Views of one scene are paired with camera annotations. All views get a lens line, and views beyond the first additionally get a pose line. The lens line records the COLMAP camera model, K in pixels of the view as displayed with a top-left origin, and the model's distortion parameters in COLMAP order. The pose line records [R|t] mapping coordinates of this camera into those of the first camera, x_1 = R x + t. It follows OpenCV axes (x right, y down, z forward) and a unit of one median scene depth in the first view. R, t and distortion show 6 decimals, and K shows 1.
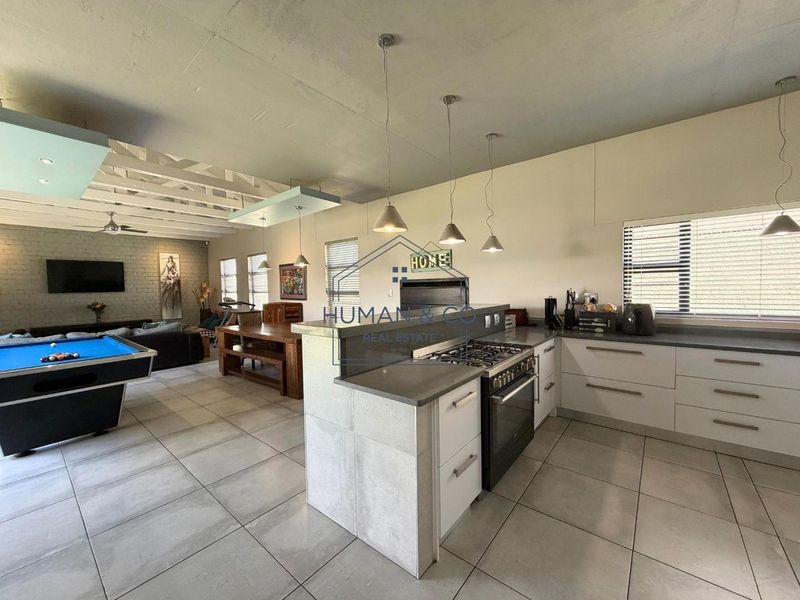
lens RADIAL K [[318.7, 0, 398.8], [0, 318.7, 299.8], [0, 0, 1]] dist [-0.000299, -0.000751]
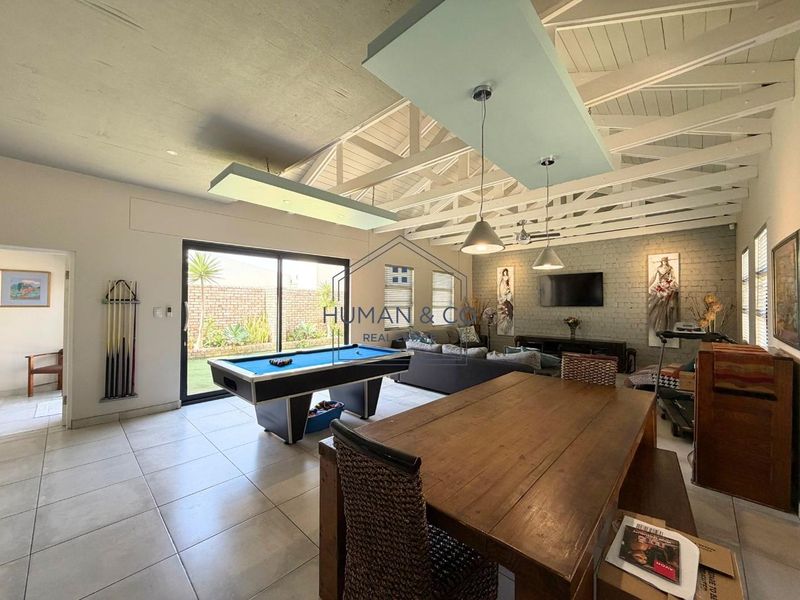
lens RADIAL K [[318.7, 0, 396.4], [0, 318.7, 301.5], [0, 0, 1]] dist [-0.000299, -0.000751]
pose [[-0.071932, 0.010923, -0.997350, 0.040658], [-0.041581, 0.999038, 0.013941, -0.034678], [0.996542, 0.042474, -0.071408, 0.629807]]
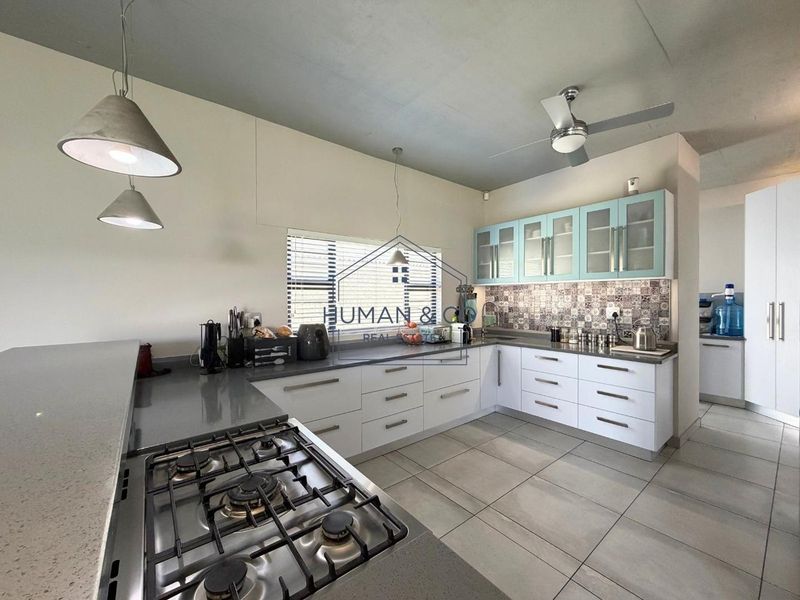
lens RADIAL K [[318.7, 0, 398.3], [0, 318.7, 299.0], [0, 0, 1]] dist [-0.000299, -0.000751]
pose [[0.210651, 0.016723, 0.977418, -0.026827], [0.040148, 0.998862, -0.025743, -0.010416], [-0.976737, 0.044664, 0.209740, 0.252136]]
